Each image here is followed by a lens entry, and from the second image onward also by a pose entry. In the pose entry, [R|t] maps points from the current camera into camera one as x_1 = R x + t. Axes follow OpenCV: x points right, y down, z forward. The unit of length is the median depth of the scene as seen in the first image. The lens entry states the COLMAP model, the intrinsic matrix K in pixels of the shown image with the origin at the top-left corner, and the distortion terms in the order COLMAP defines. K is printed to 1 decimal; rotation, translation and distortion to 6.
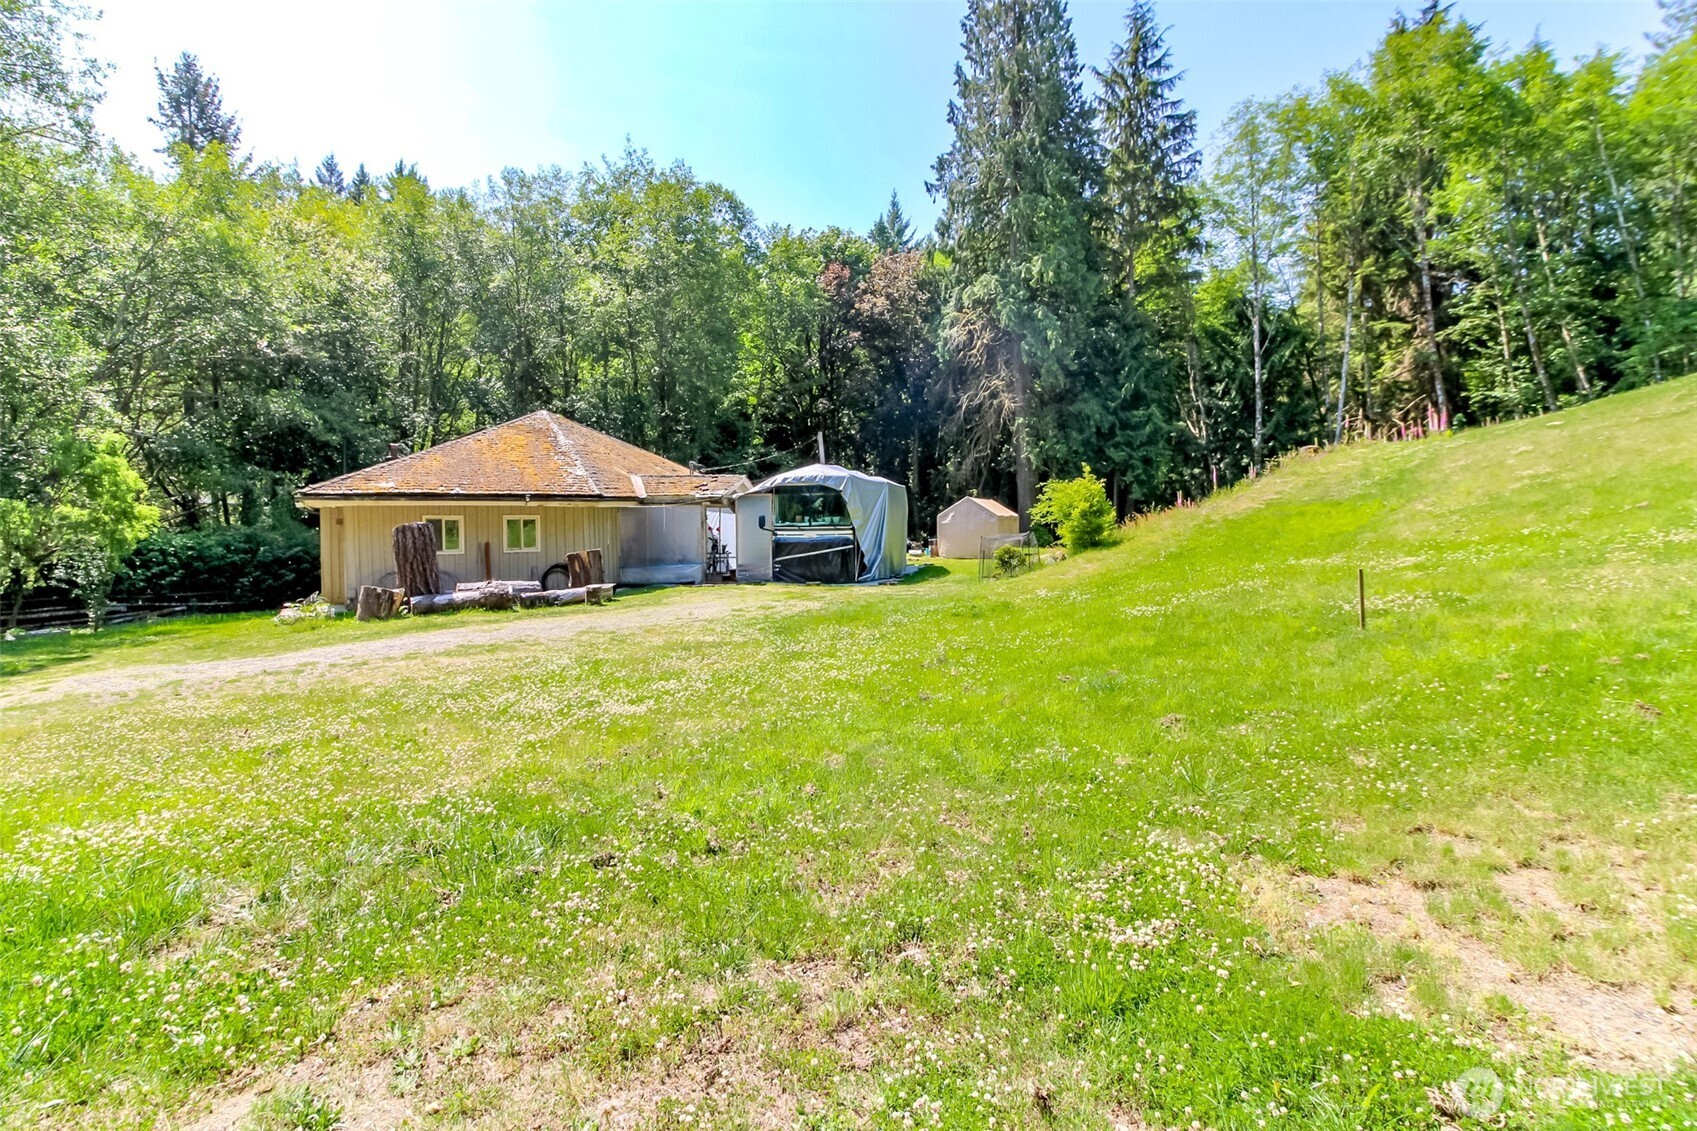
lens RADIAL K [[770.9, 0, 845.3], [0, 770.9, 553.5], [0, 0, 1]] dist [0.002770, -0.005508]
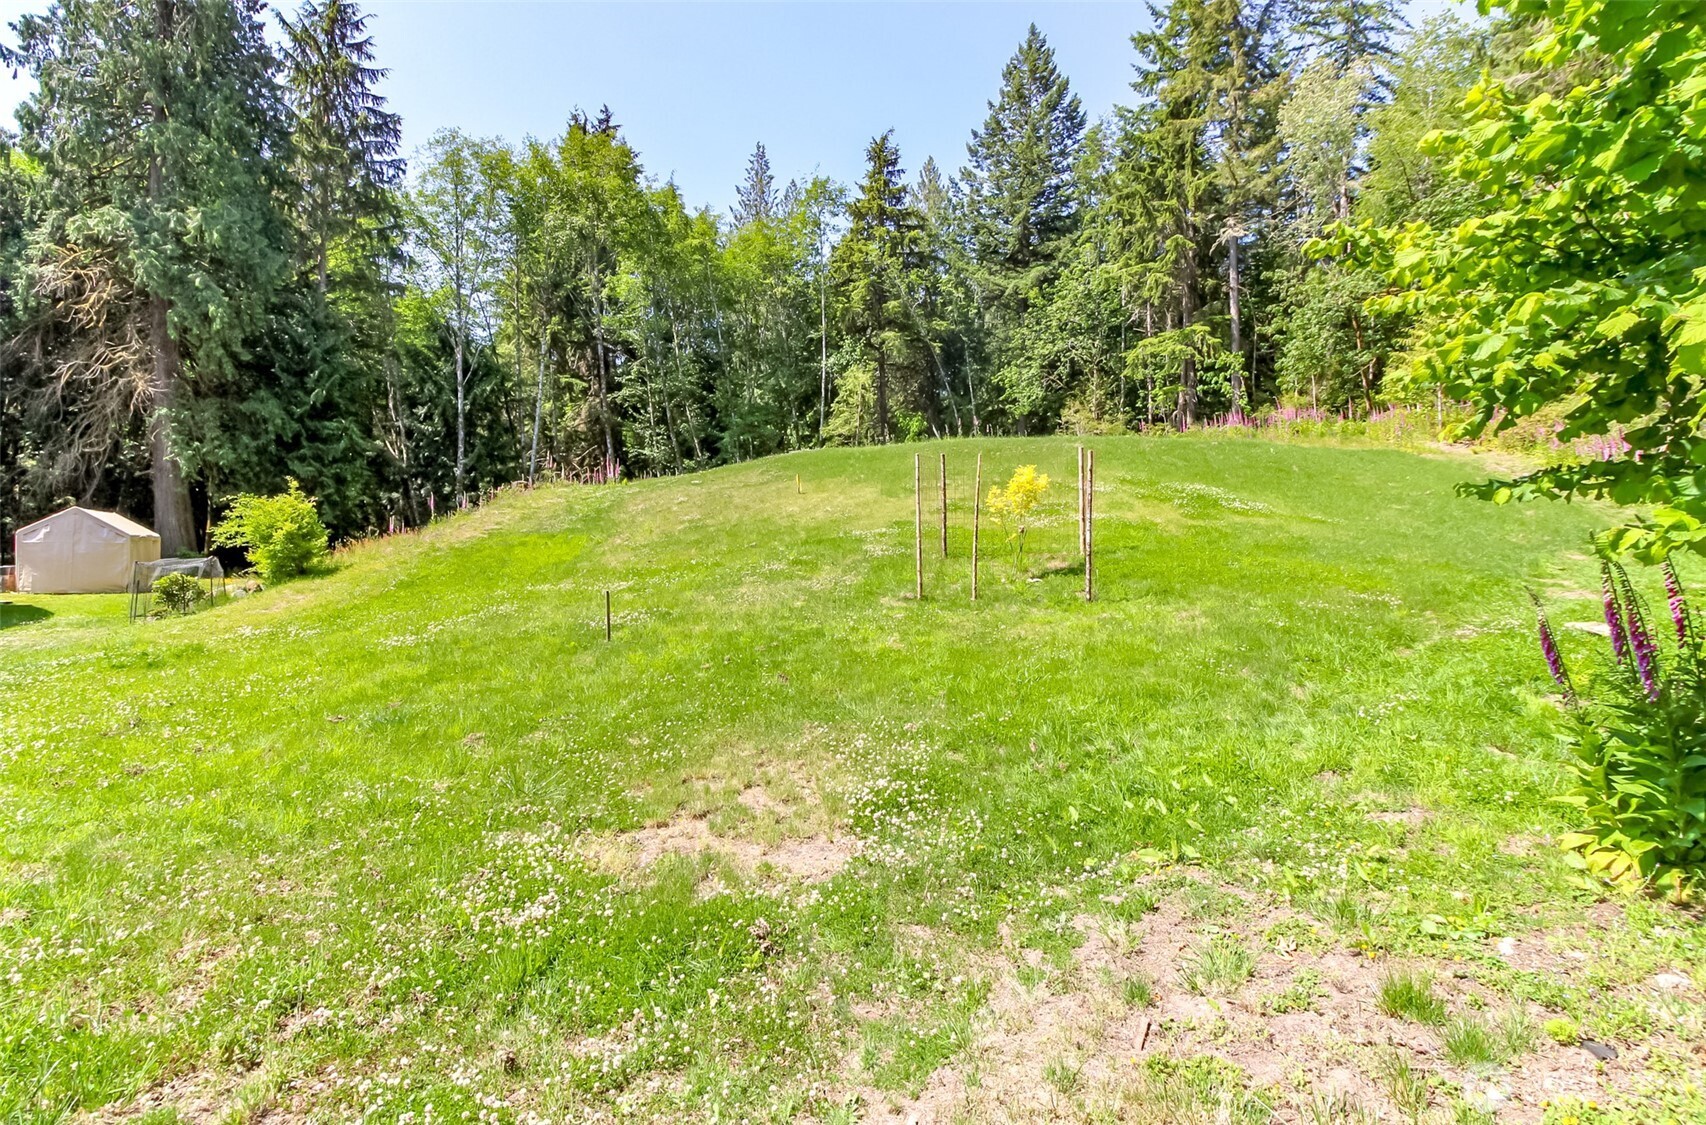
lens RADIAL K [[802.2, 0, 840.0], [0, 802.2, 562.8], [0, 0, 1]] dist [-0.000134, -0.003976]
pose [[0.585701, 0.011034, 0.810452, -0.022355], [0.010596, 0.999718, -0.021268, 0.001225], [-0.810458, 0.021044, 0.585419, -0.003839]]
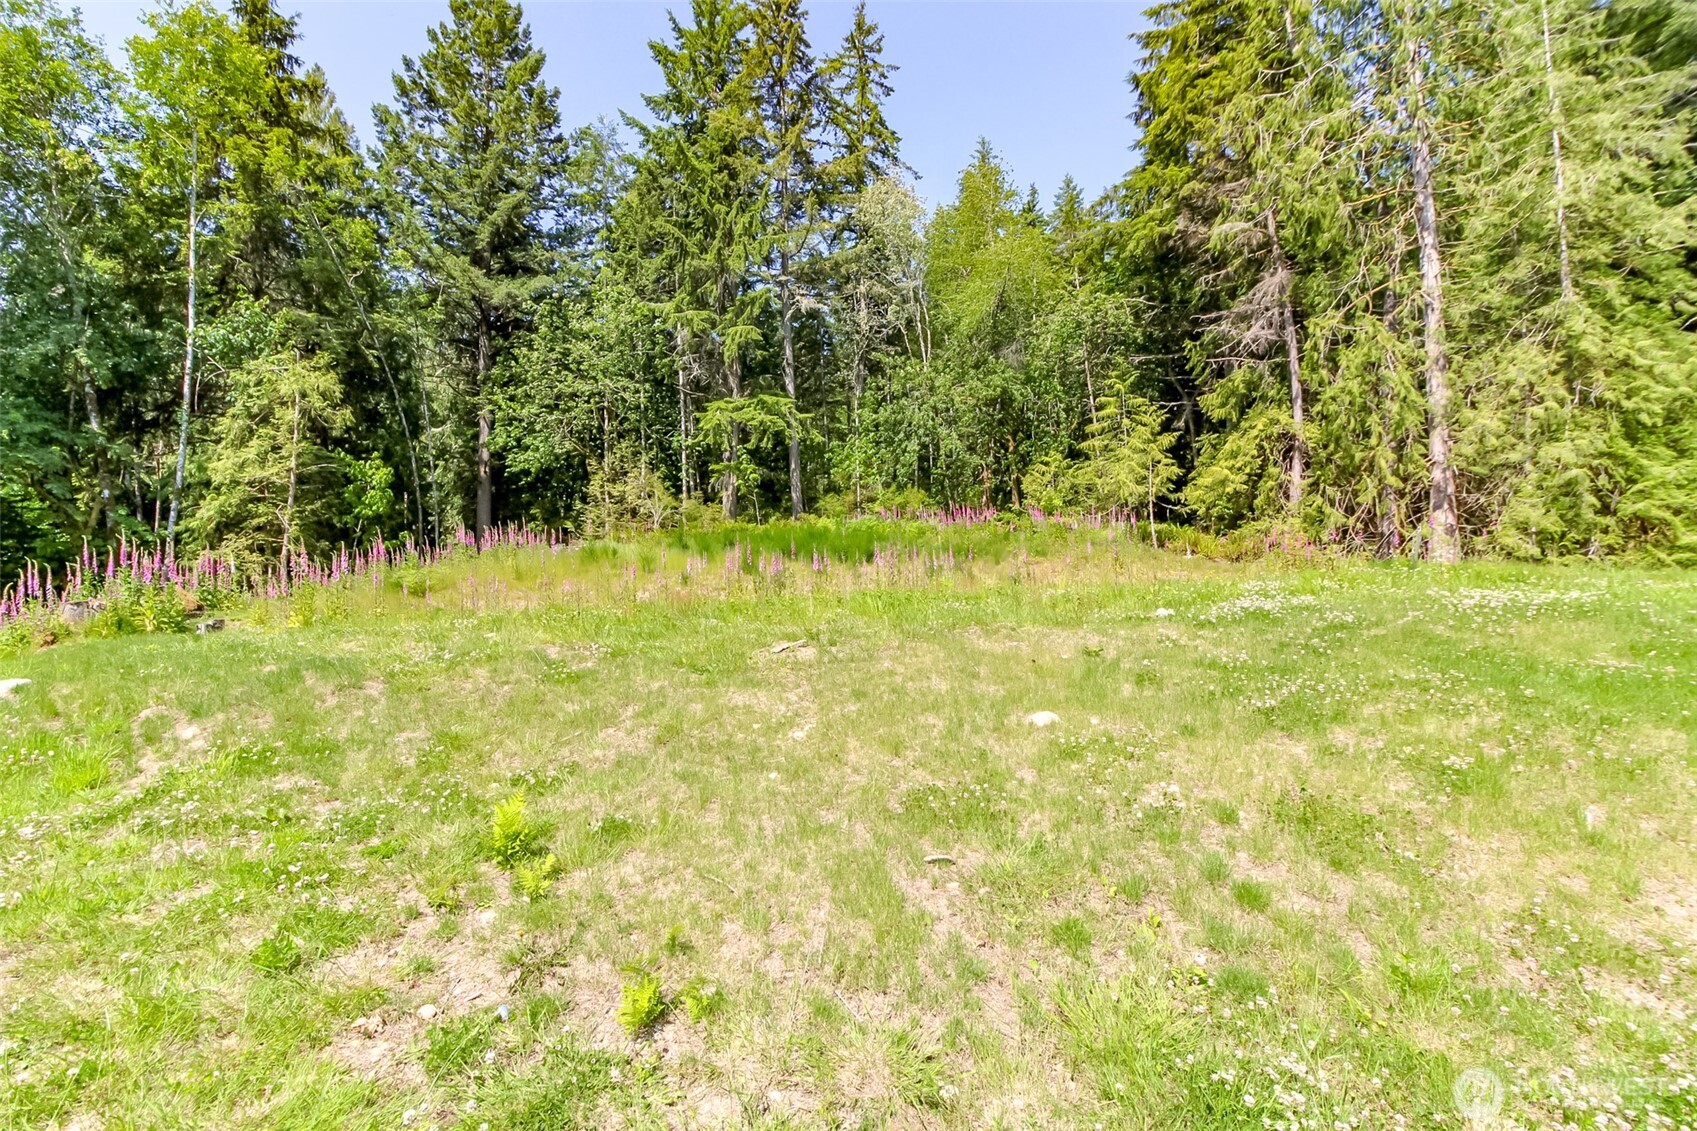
lens RADIAL K [[770.9, 0, 827.9], [0, 770.9, 556.2], [0, 0, 1]] dist [0.002770, -0.005508]
pose [[-0.285629, 0.085371, 0.954530, 0.278608], [0.076422, 0.994881, -0.066112, -0.088814], [-0.955288, 0.054063, -0.290691, 0.455123]]
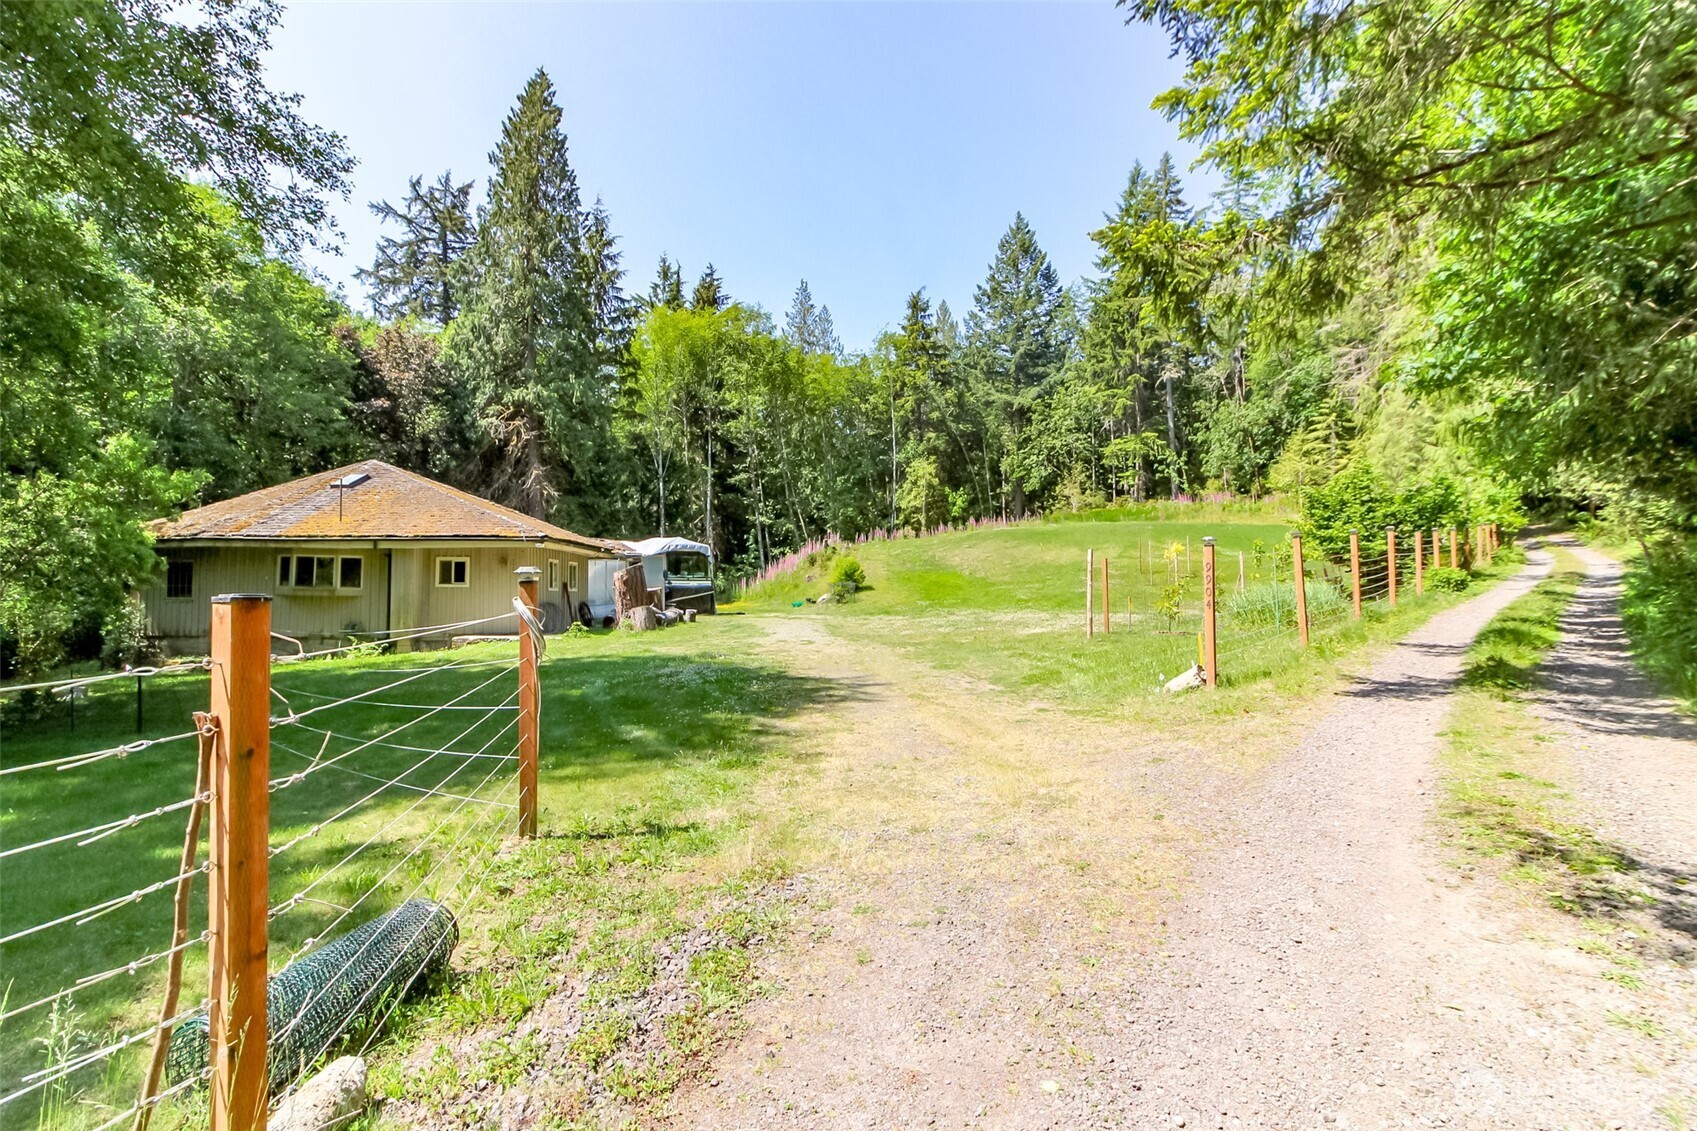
lens RADIAL K [[770.9, 0, 820.4], [0, 770.9, 593.5], [0, 0, 1]] dist [0.002770, -0.005508]
pose [[0.524708, 0.012112, 0.851196, -0.595129], [0.039750, 0.998460, -0.038711, 0.032870], [-0.850354, 0.054147, 0.523418, -0.007576]]
